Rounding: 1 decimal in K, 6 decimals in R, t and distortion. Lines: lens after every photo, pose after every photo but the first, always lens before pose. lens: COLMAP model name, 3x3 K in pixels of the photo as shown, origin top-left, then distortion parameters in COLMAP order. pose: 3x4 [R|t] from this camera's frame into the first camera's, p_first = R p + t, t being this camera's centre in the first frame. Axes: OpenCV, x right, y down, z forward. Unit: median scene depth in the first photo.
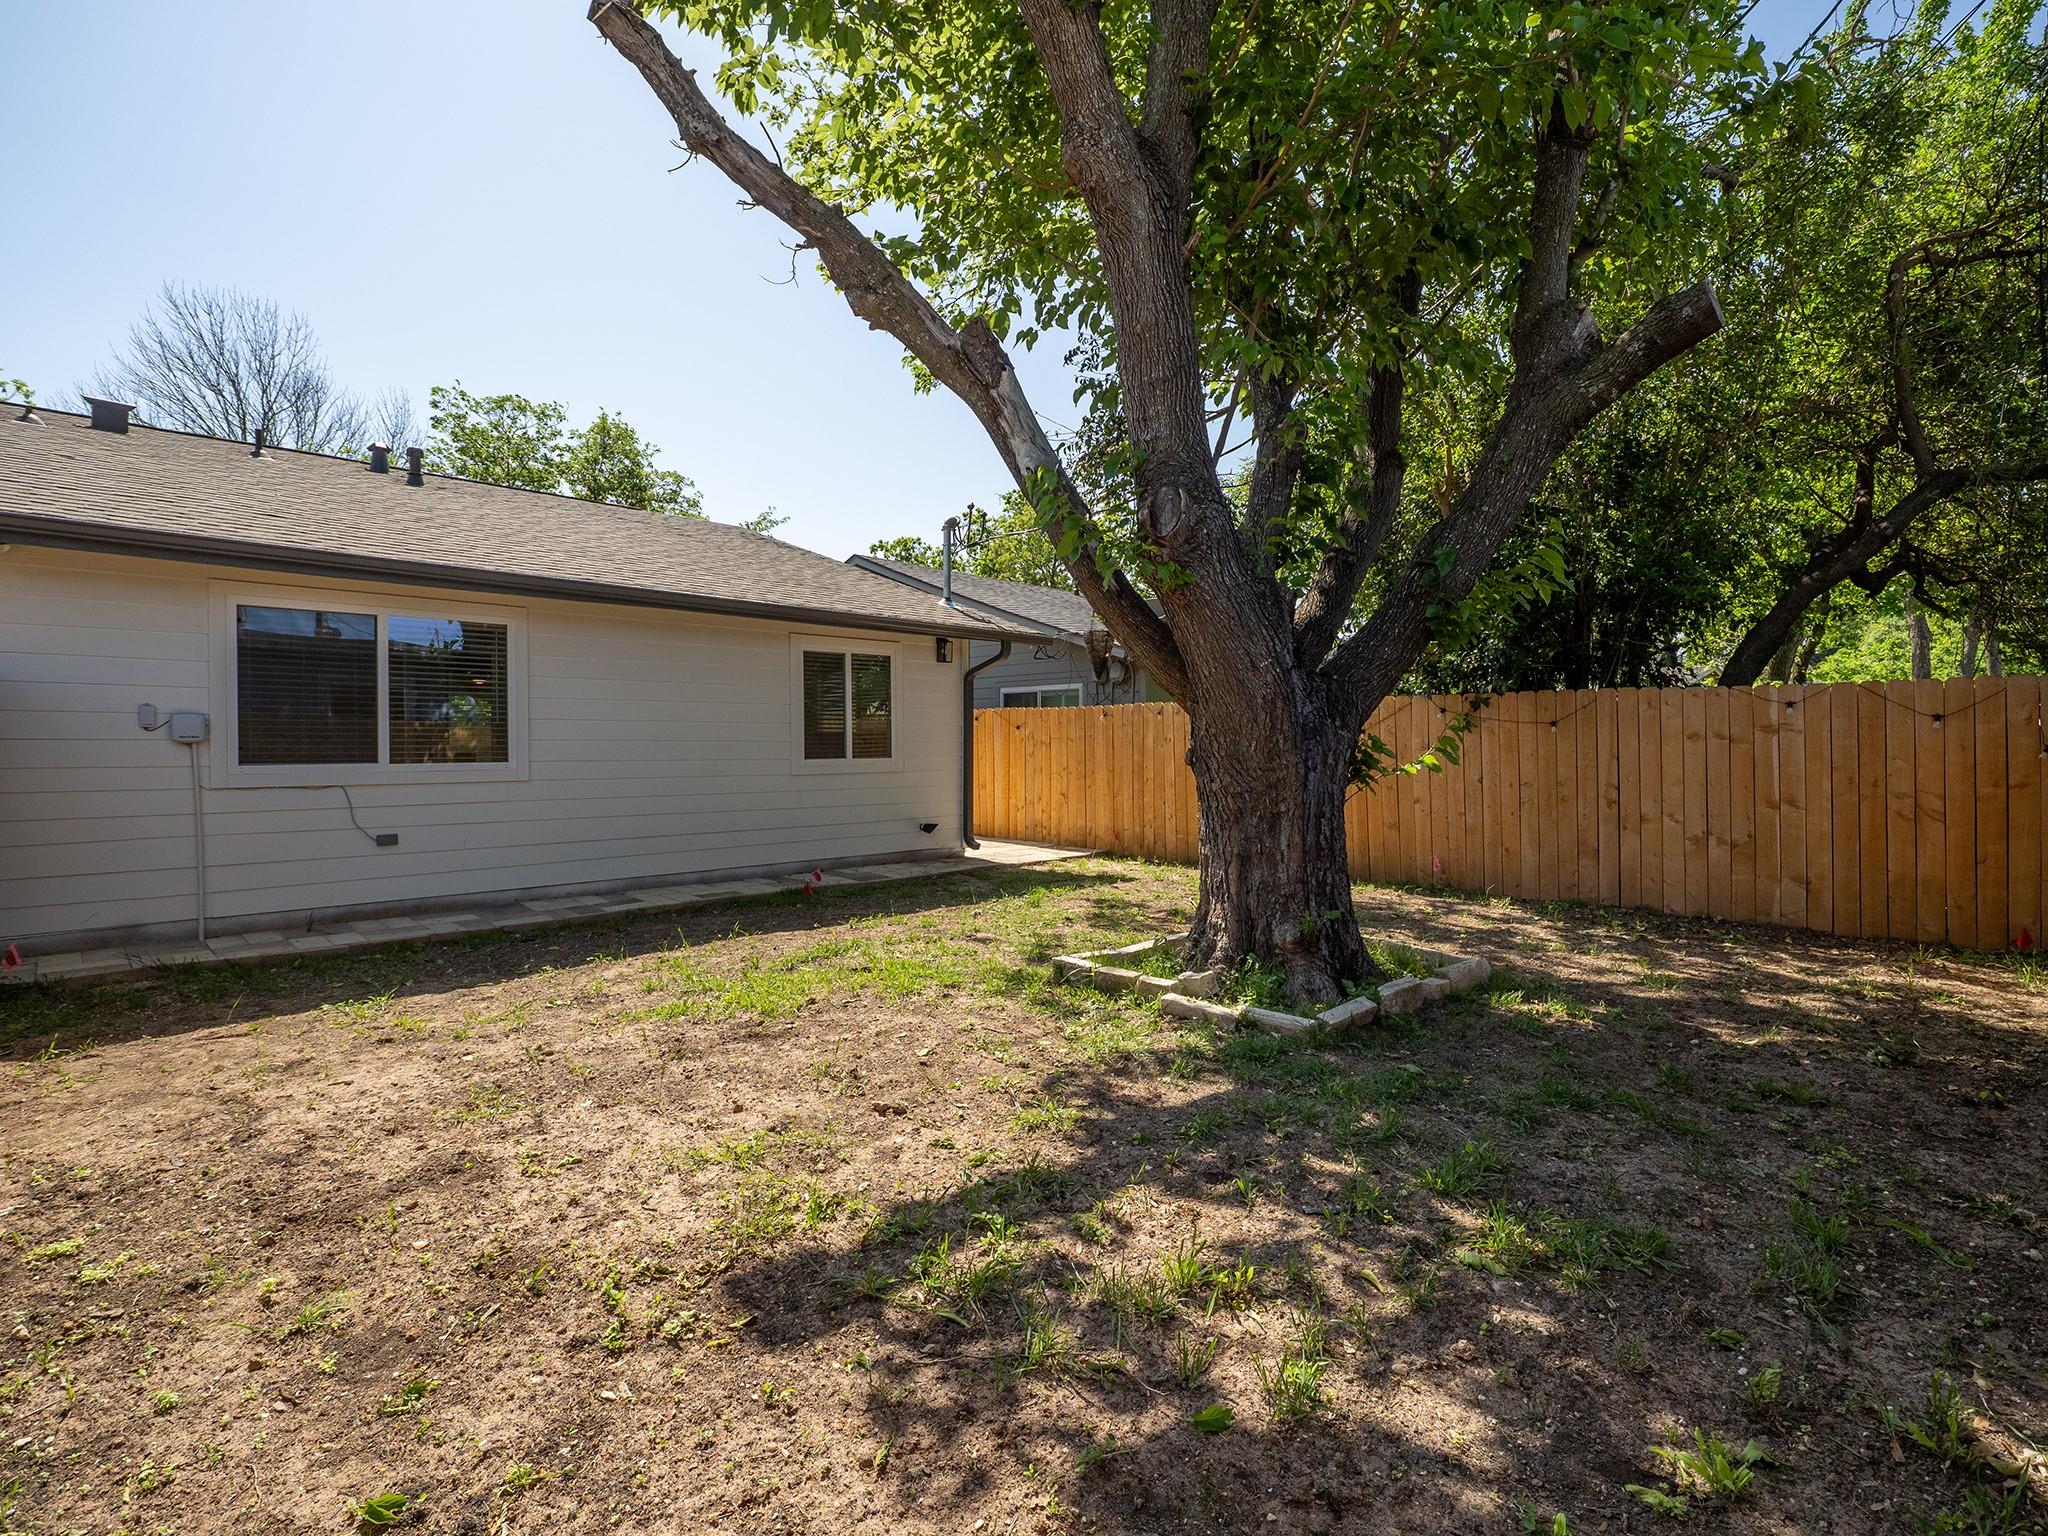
lens RADIAL K [[974.8, 0, 1020.9], [0, 974.8, 752.1], [0, 0, 1]] dist [-0.011412, -0.000900]
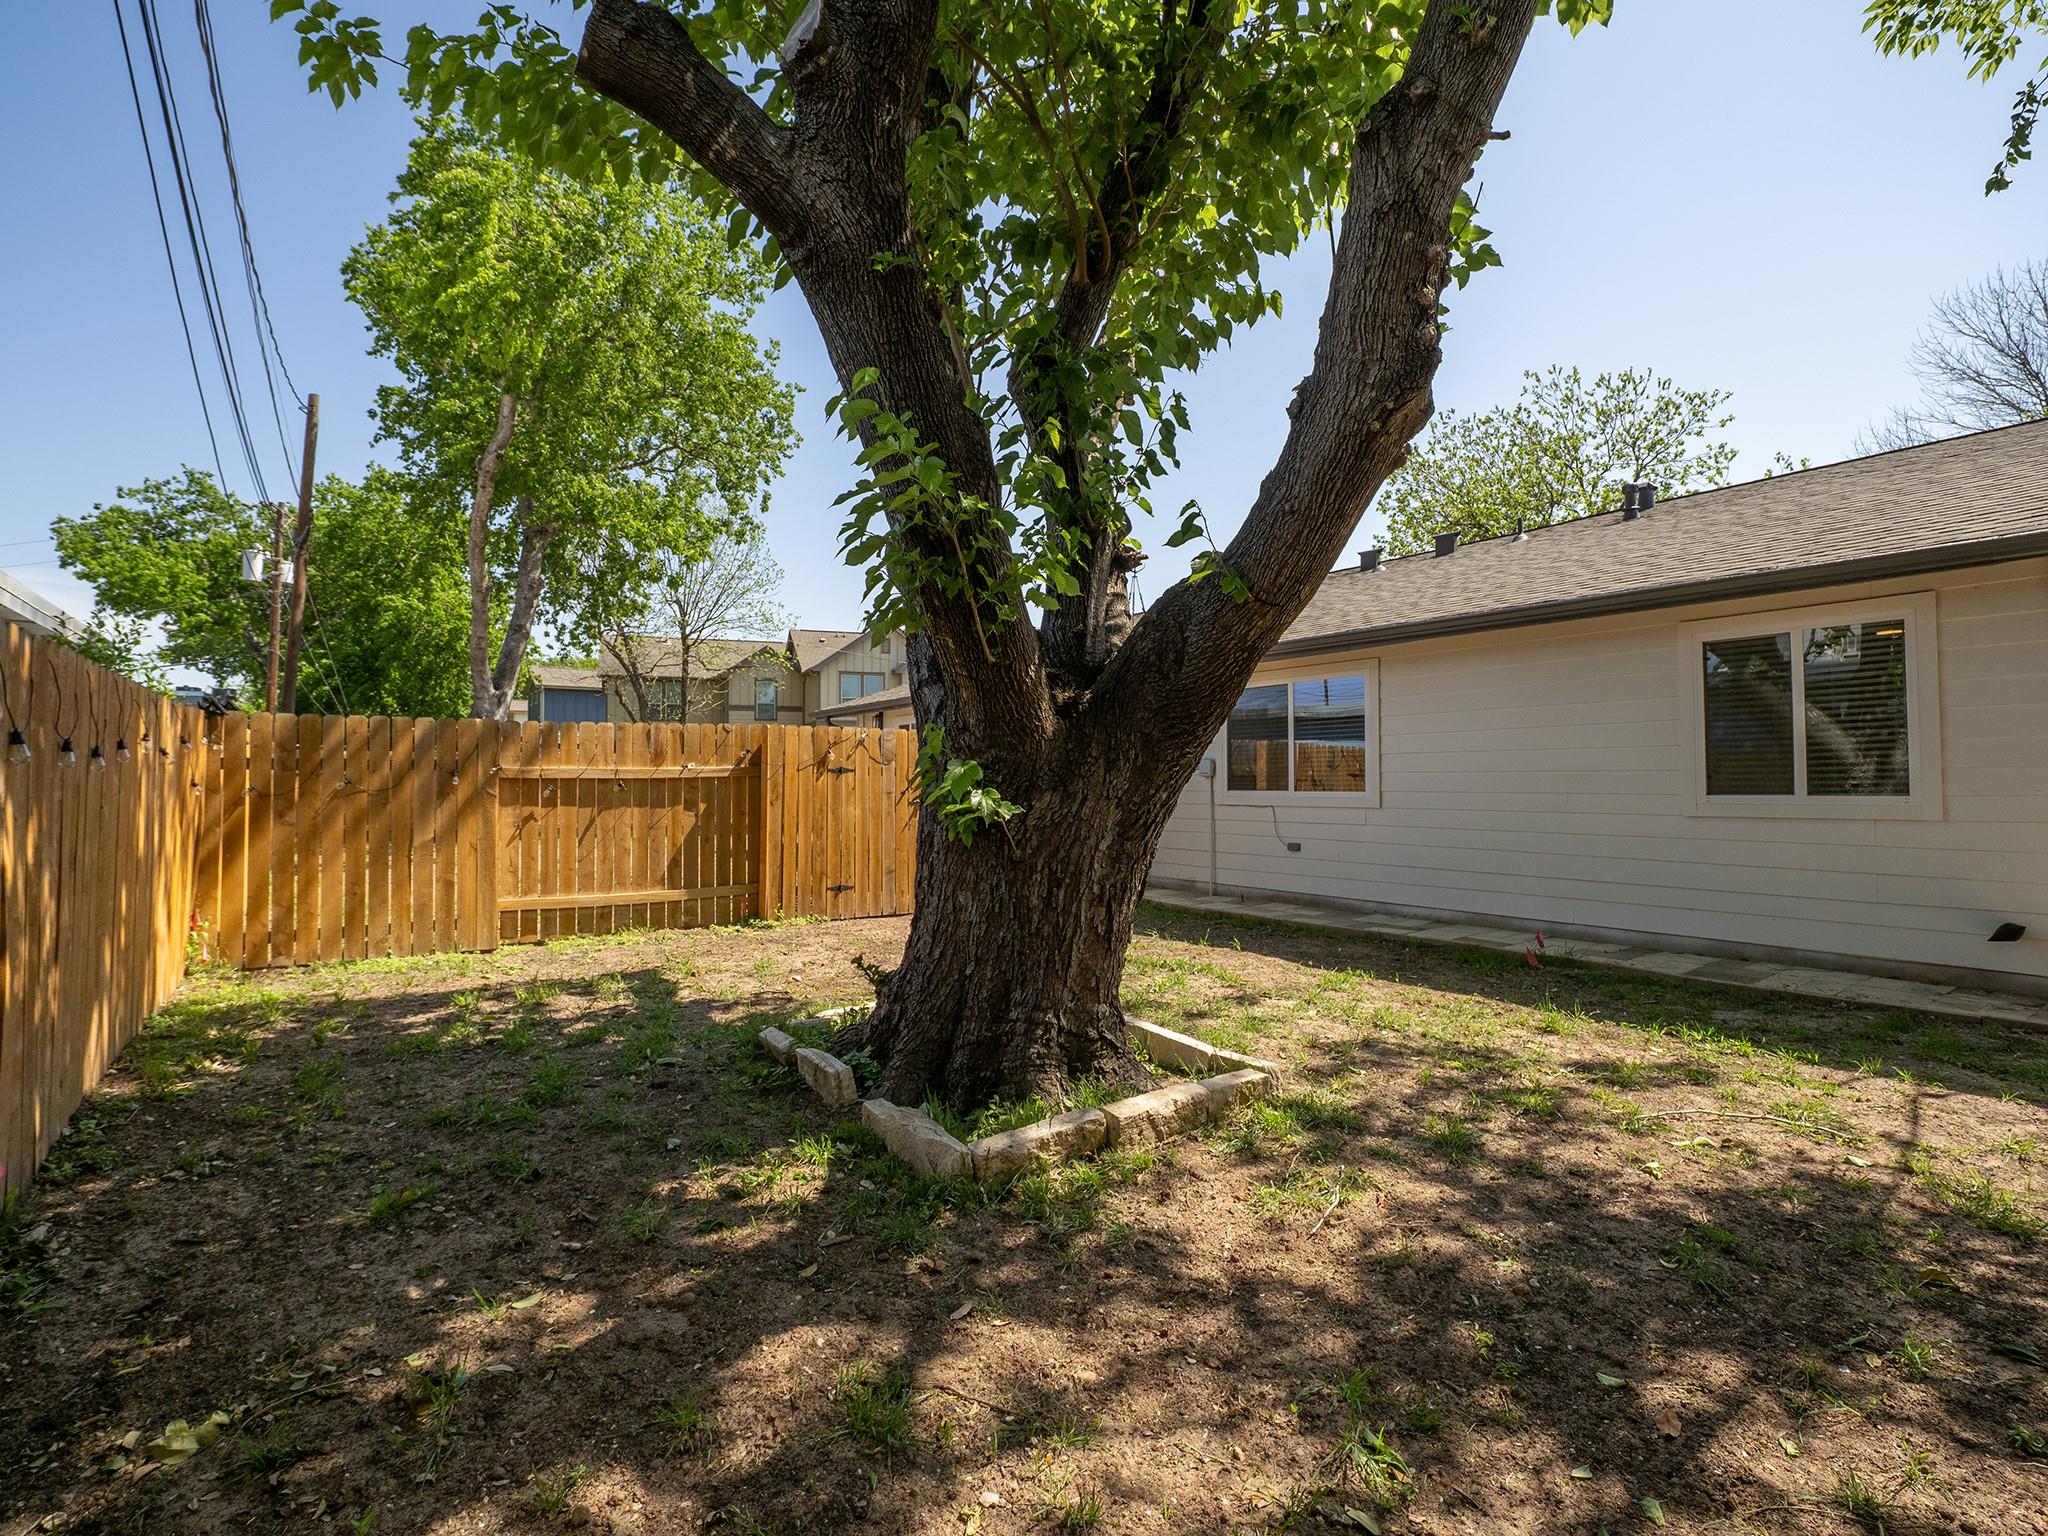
lens RADIAL K [[974.8, 0, 993.5], [0, 974.8, 778.5], [0, 0, 1]] dist [-0.011412, -0.000900]
pose [[-0.209532, -0.000656, -0.977802, 0.540076], [-0.000703, 1.000000, -0.000520, -0.003909], [0.977802, 0.000578, -0.209532, 0.601028]]
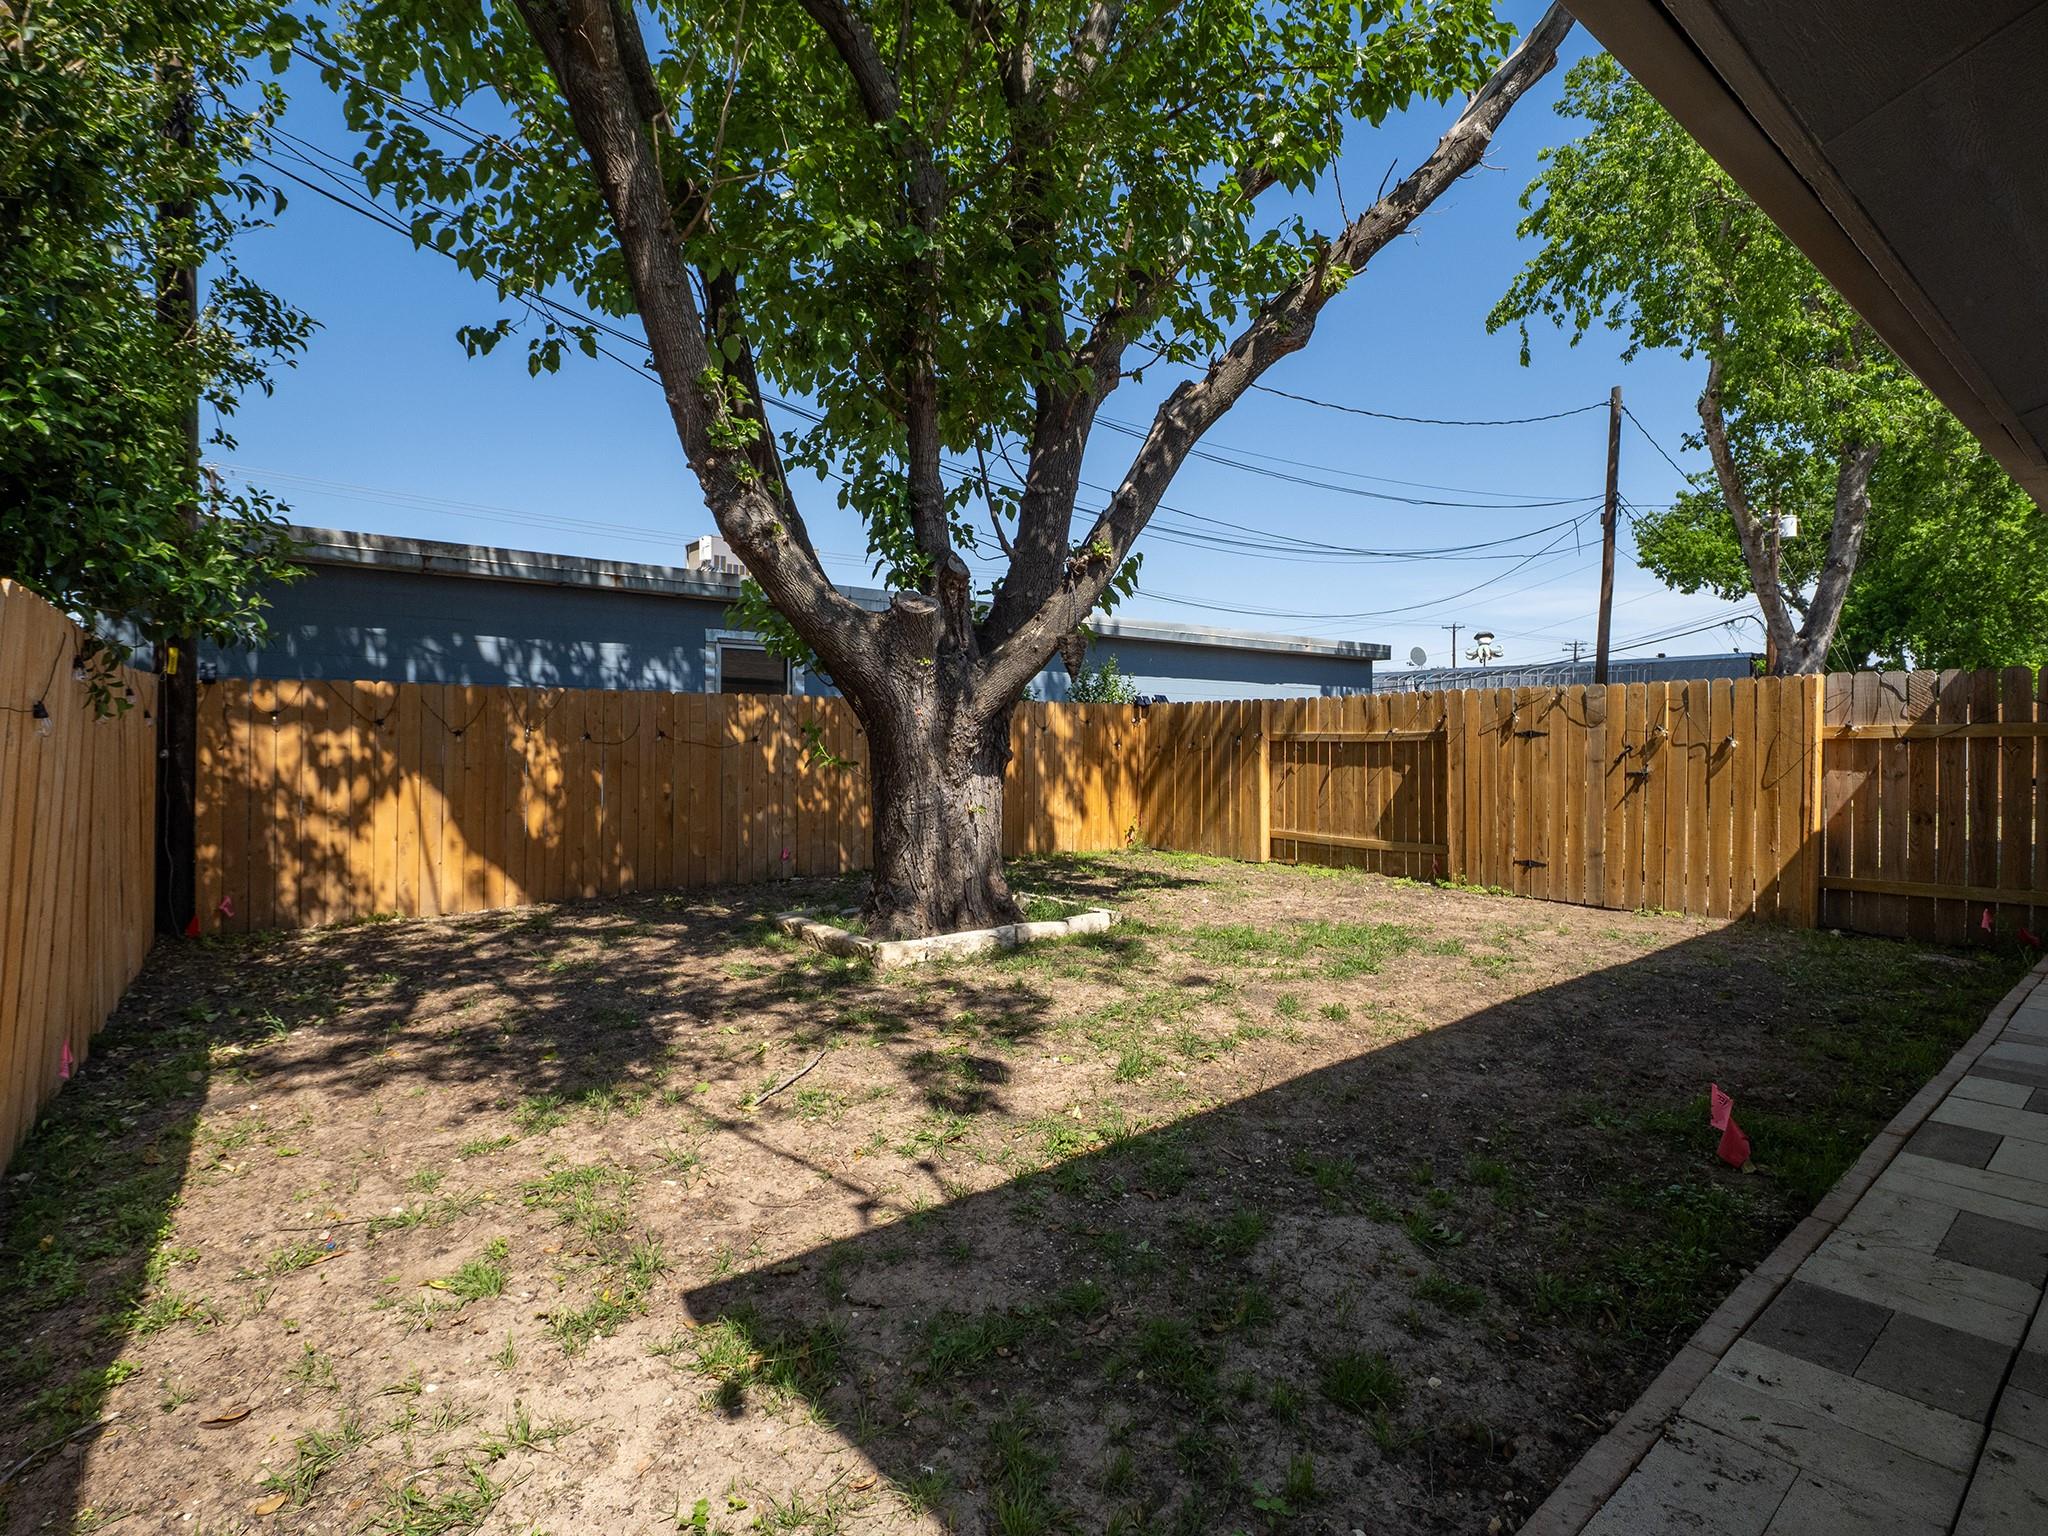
lens RADIAL K [[974.8, 0, 995.4], [0, 974.8, 755.3], [0, 0, 1]] dist [-0.011412, -0.000900]
pose [[-0.990624, -0.004177, 0.136549, 0.072118], [-0.001066, 0.999738, 0.022849, -0.011391], [-0.136609, 0.022489, -0.990370, 1.092659]]
